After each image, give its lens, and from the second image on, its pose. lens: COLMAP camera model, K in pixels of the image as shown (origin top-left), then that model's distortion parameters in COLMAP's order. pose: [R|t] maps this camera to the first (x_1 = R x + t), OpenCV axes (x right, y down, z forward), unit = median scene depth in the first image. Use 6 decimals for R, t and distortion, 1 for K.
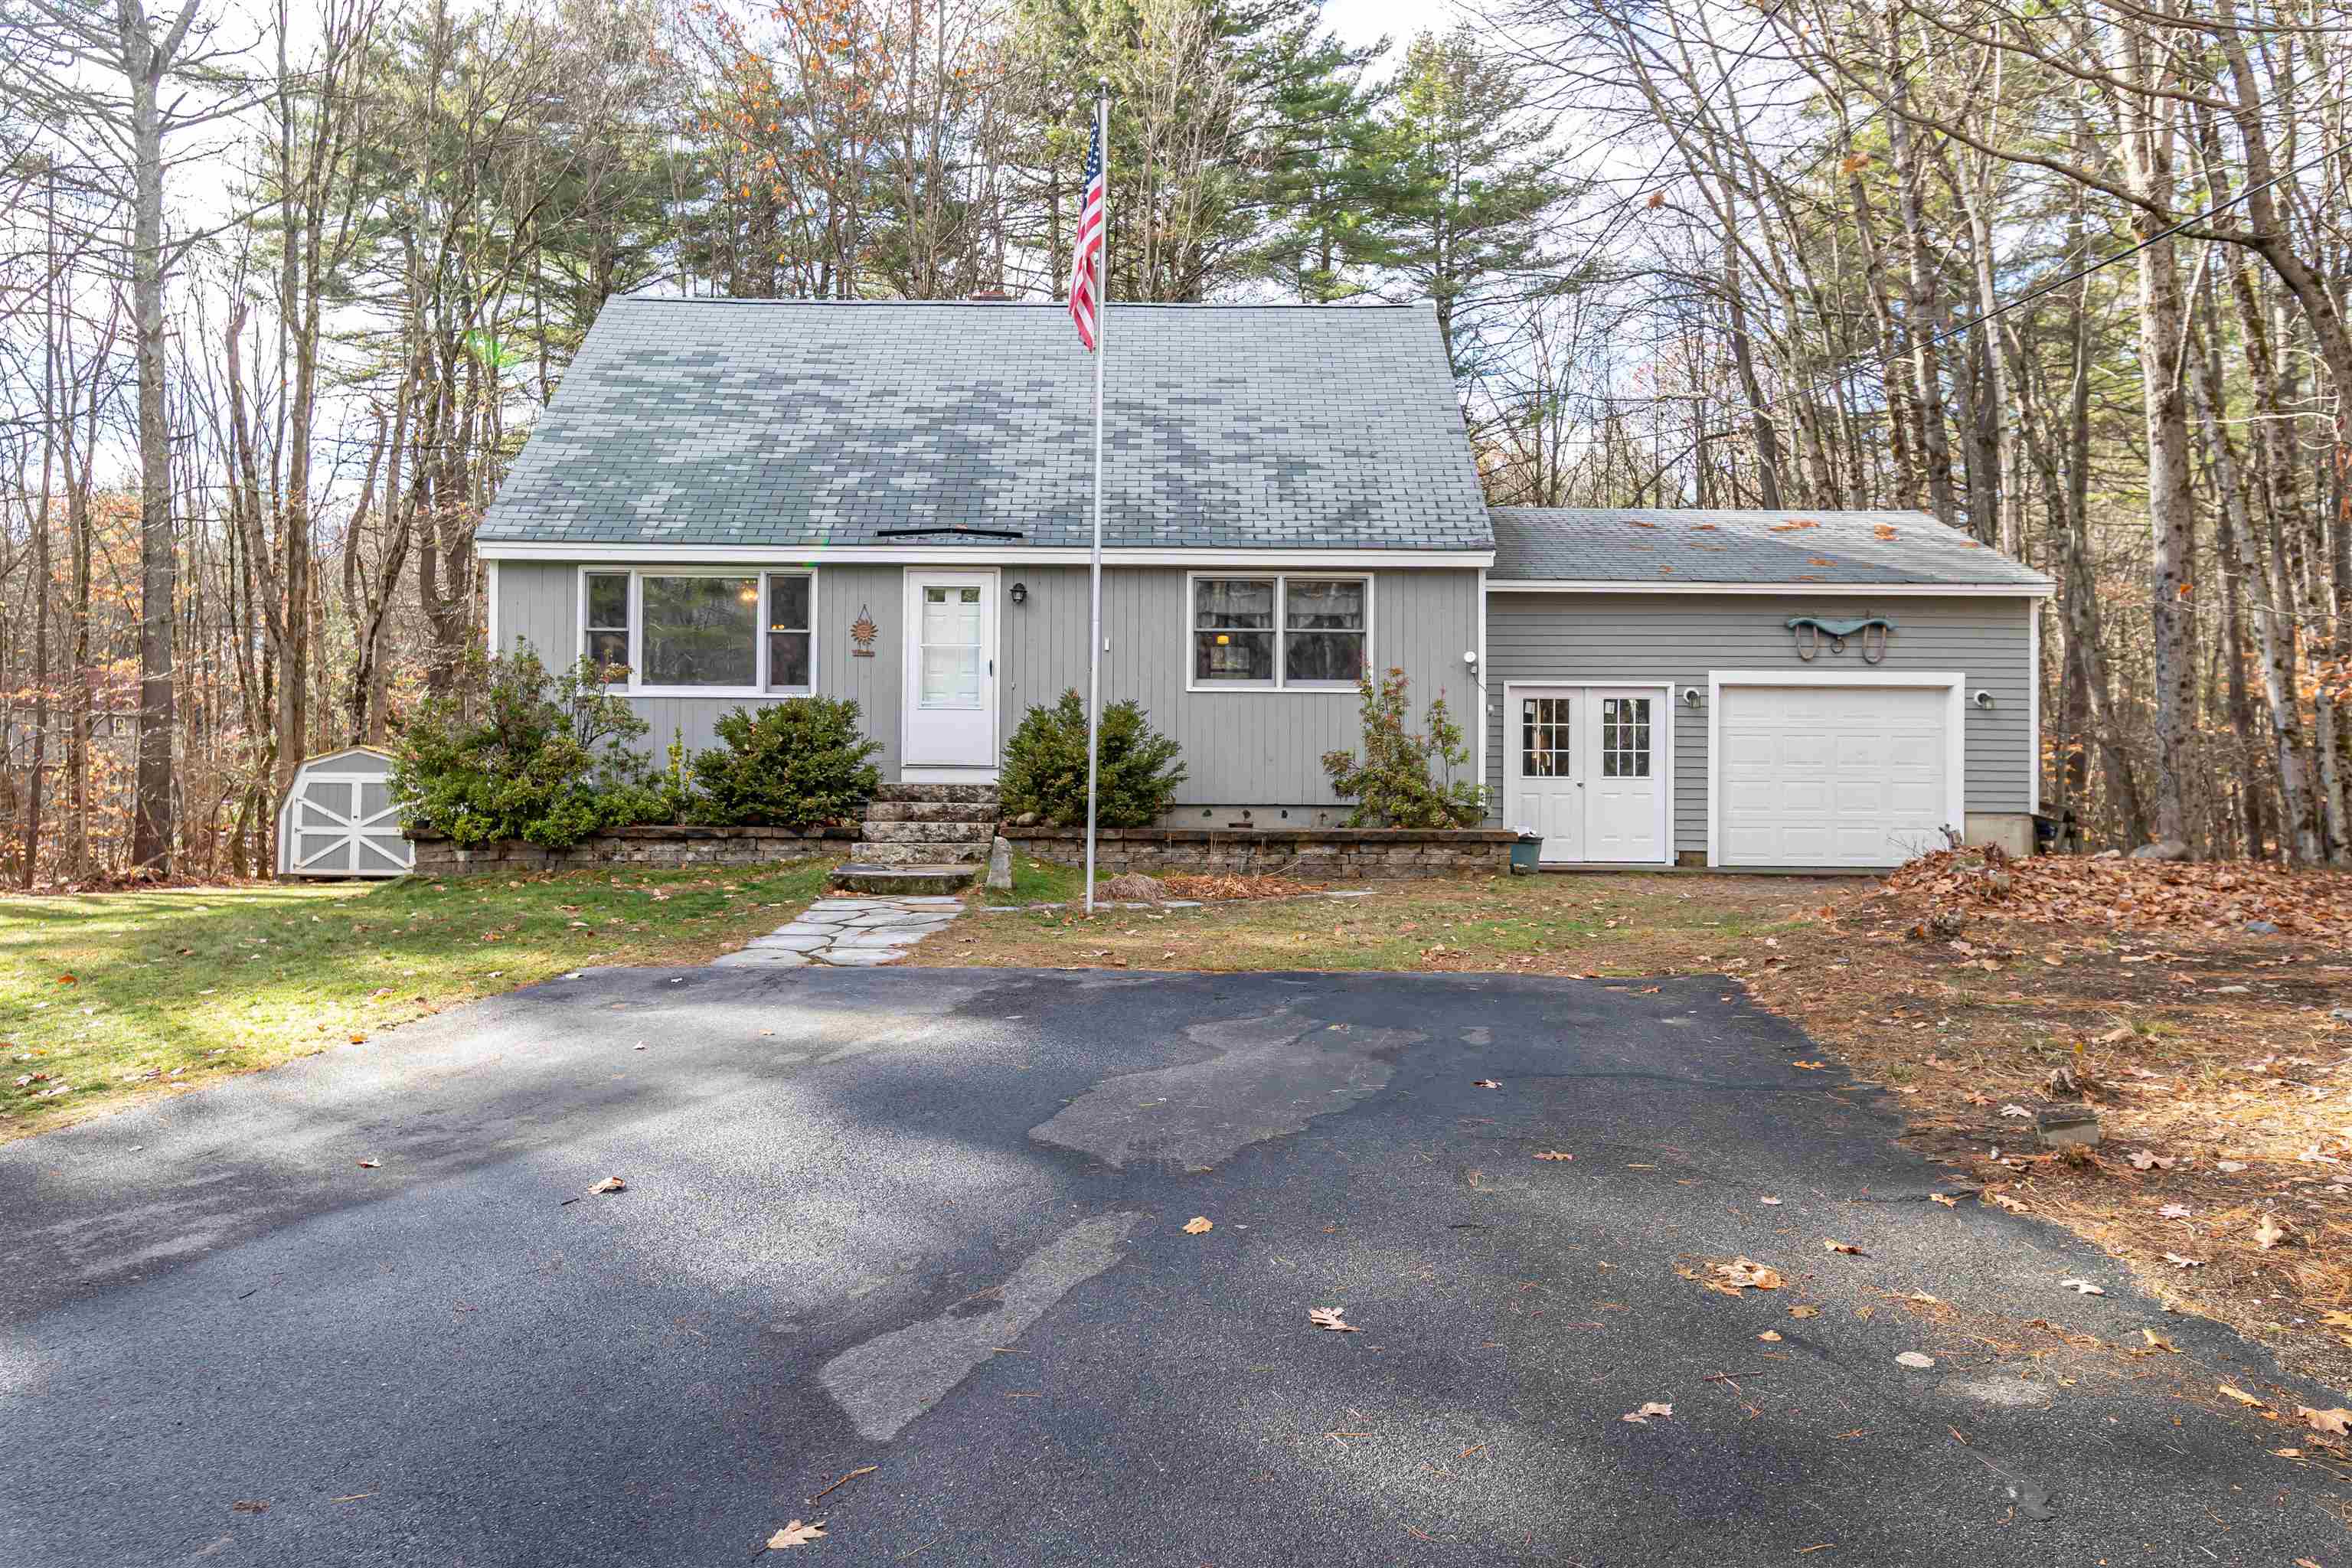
lens RADIAL K [[1605.0, 0, 1175.7], [0, 1605.0, 797.8], [0, 0, 1]] dist [0.009730, 0.002450]
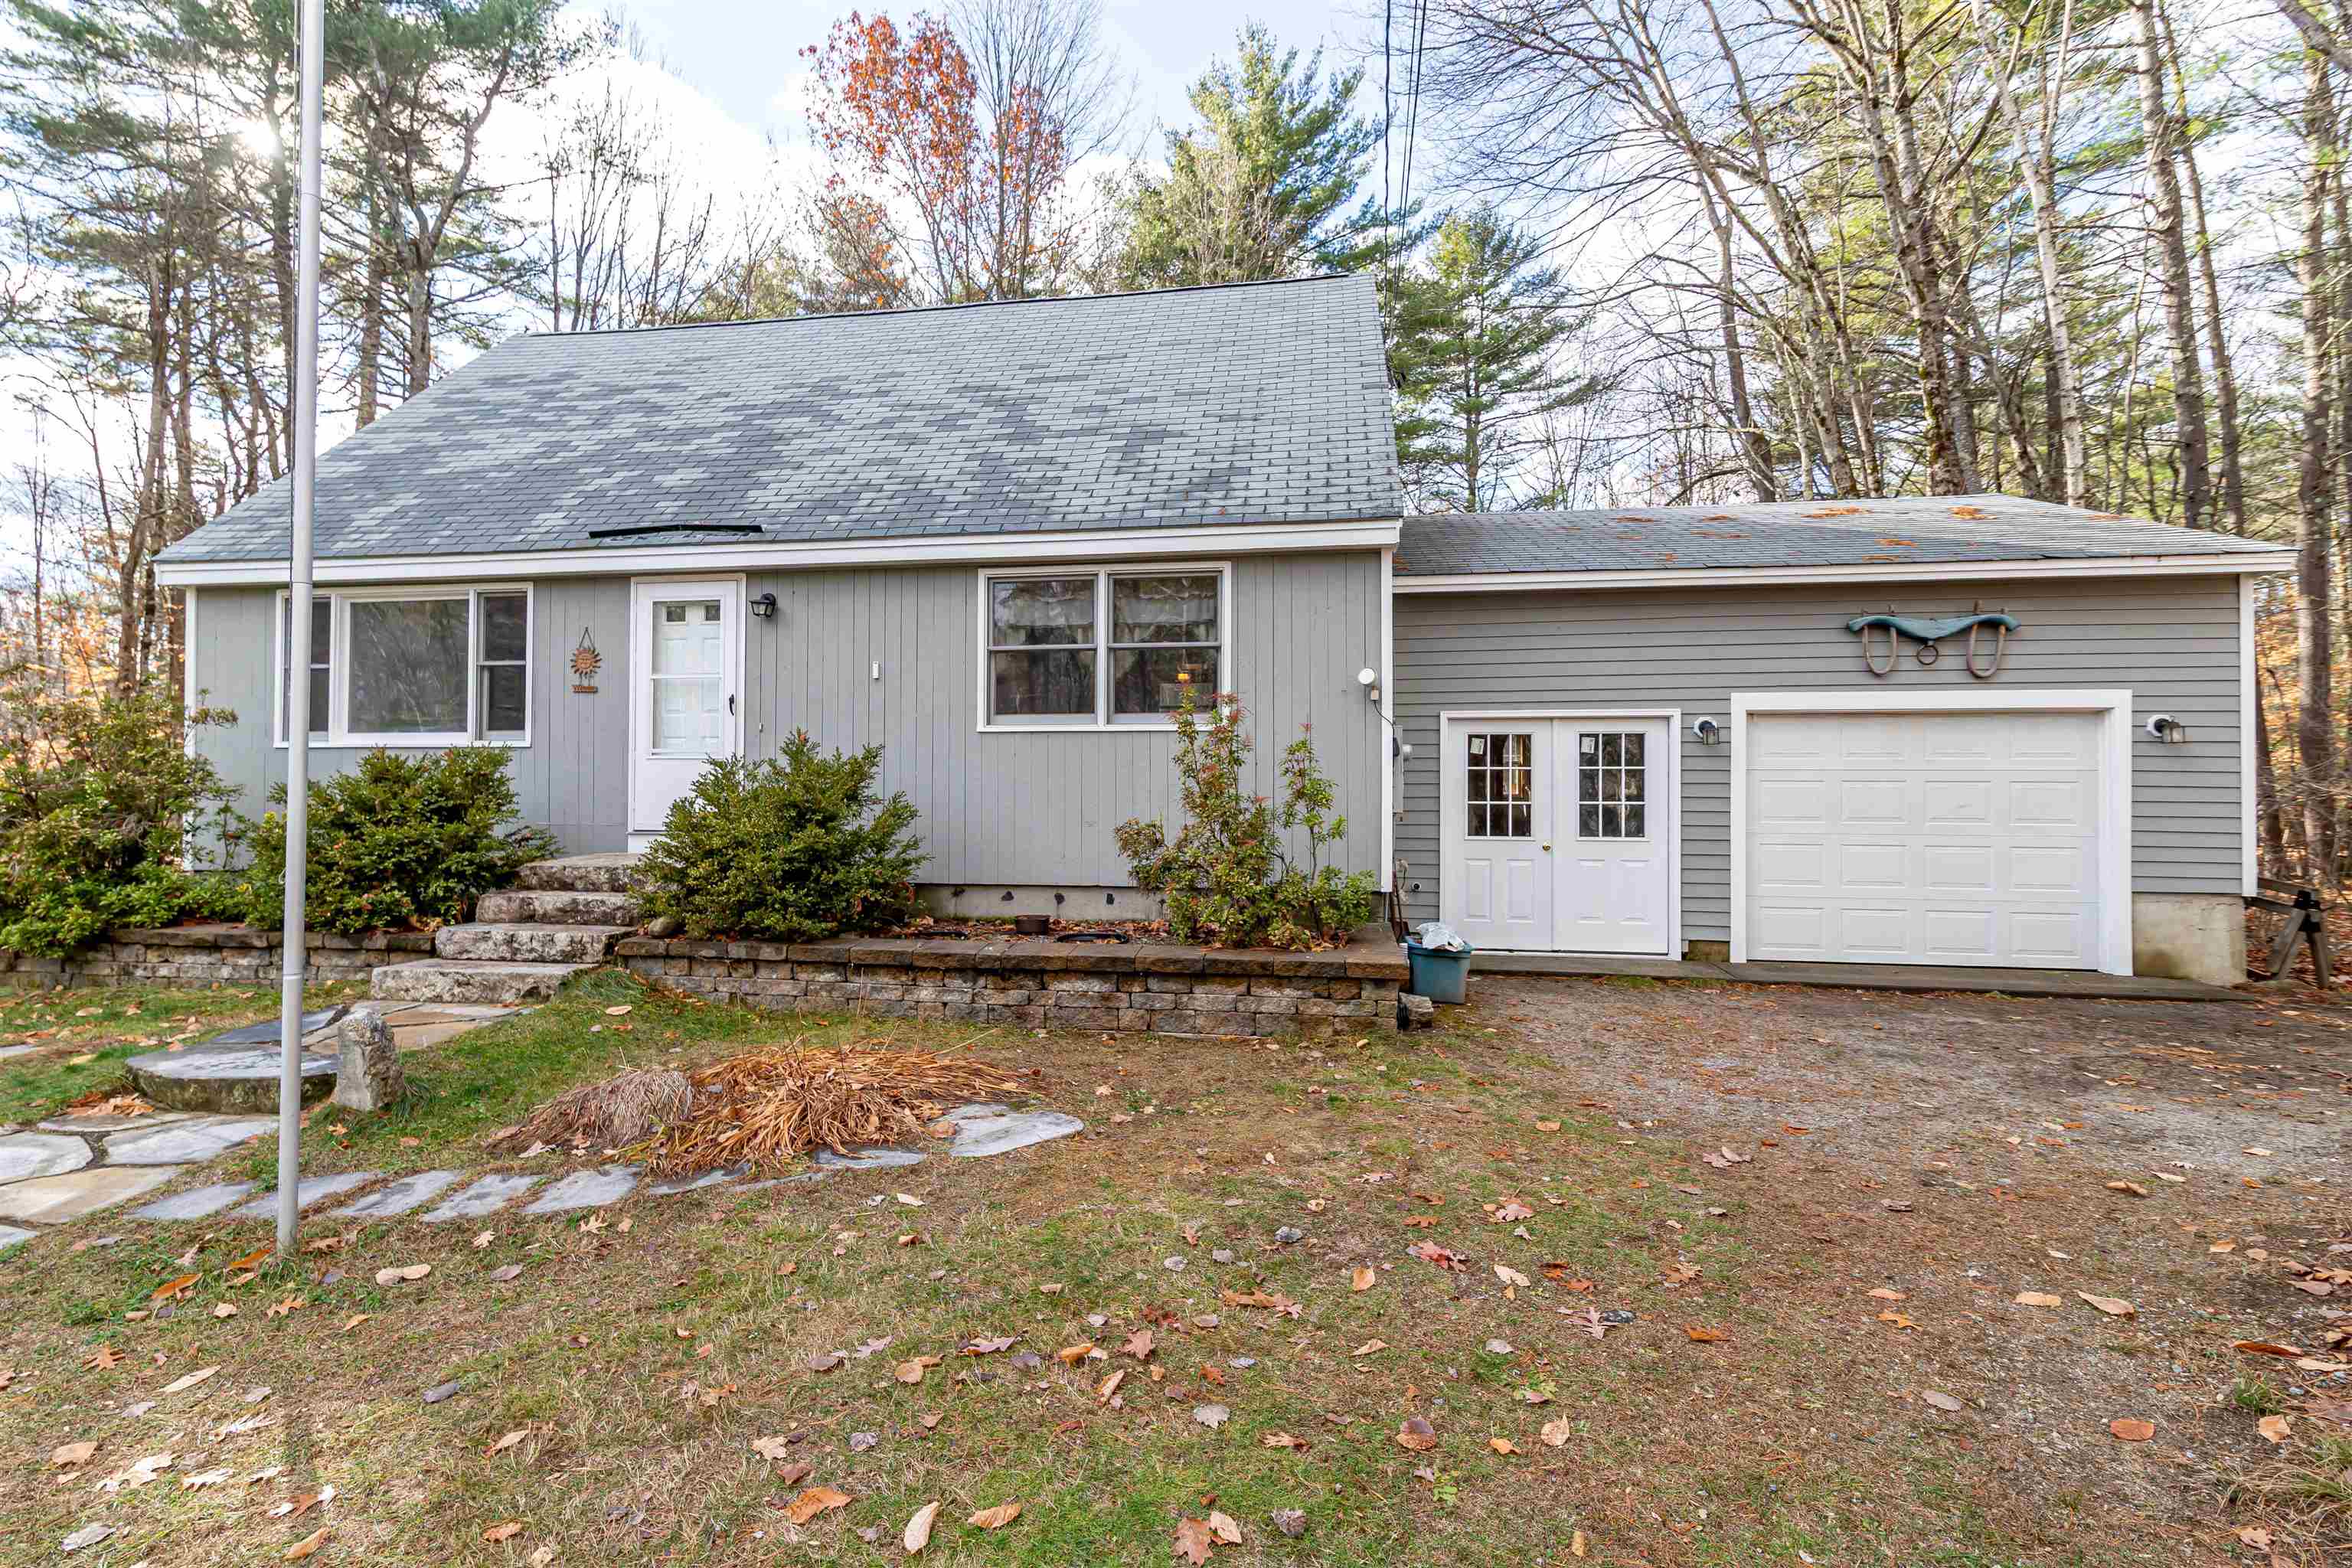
lens RADIAL K [[1021.9, 0, 1154.0], [0, 1021.9, 794.2], [0, 0, 1]] dist [0.001231, -0.000510]
pose [[0.987081, -0.003509, -0.160186, 0.161342], [0.003324, 0.999993, -0.001425, -0.036557], [0.160190, 0.000874, 0.987086, 0.547167]]
